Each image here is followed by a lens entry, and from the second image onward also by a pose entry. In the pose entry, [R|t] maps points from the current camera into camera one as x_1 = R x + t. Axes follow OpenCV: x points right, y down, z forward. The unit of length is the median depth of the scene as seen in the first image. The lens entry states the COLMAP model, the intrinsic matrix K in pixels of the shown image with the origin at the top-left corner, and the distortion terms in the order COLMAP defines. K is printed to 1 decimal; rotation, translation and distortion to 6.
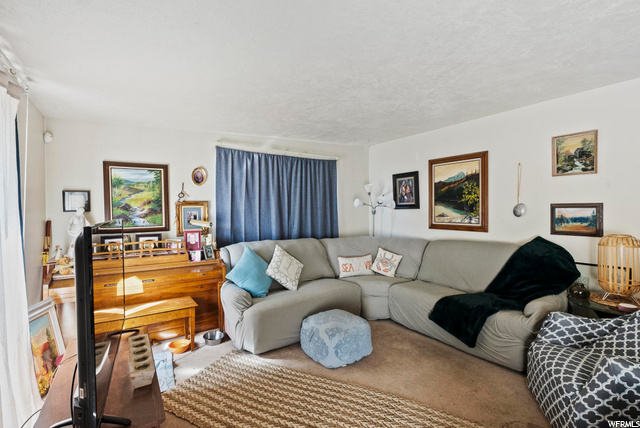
lens RADIAL K [[294.6, 0, 318.8], [0, 294.6, 209.1], [0, 0, 1]] dist [-0.002654, -0.000130]
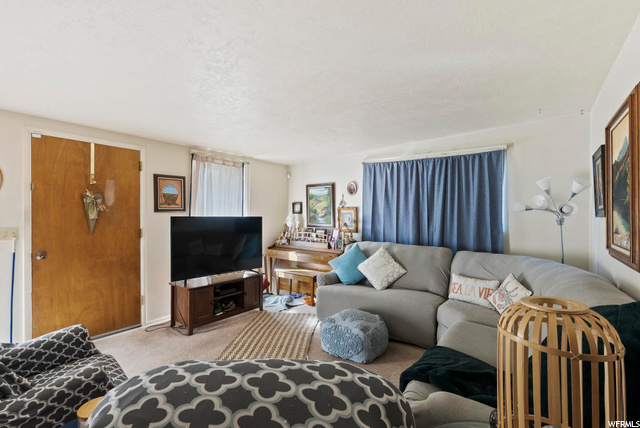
lens RADIAL K [[294.6, 0, 318.8], [0, 294.6, 209.1], [0, 0, 1]] dist [-0.002654, -0.000130]
pose [[0.344435, -0.005624, -0.938793, 0.917452], [-0.011560, 0.999881, -0.010231, -0.003088], [0.938739, 0.014376, 0.344329, 0.467282]]
